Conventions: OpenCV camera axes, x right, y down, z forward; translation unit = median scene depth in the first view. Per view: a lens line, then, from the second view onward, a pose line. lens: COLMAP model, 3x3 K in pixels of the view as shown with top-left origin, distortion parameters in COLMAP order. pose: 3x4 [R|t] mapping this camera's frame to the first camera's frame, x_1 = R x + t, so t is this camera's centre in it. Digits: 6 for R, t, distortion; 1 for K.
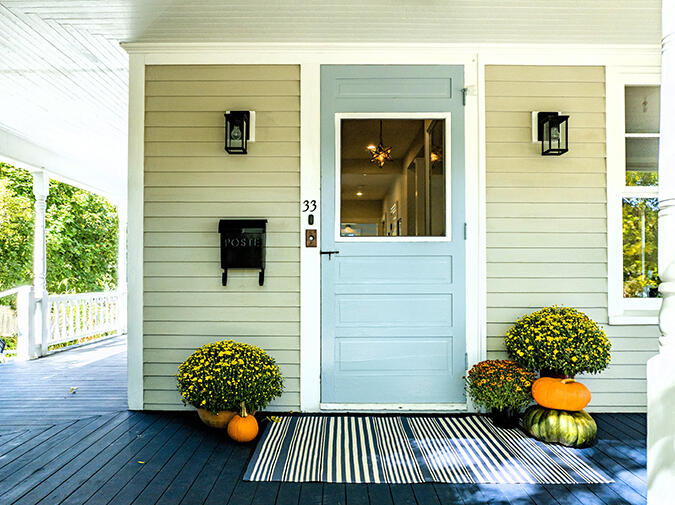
lens RADIAL K [[475.6, 0, 338.6], [0, 475.6, 255.5], [0, 0, 1]] dist [-0.040855, 0.019502]
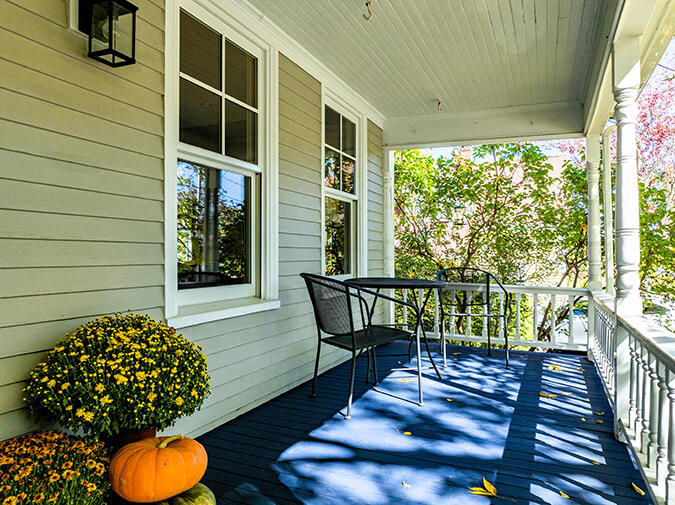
lens RADIAL K [[475.6, 0, 340.2], [0, 475.6, 254.9], [0, 0, 1]] dist [-0.040855, 0.019502]
pose [[0.394963, -0.001899, 0.918695, 0.024840], [-0.032350, 0.999349, 0.015973, 0.015354], [-0.918127, -0.036028, 0.394644, 0.552406]]
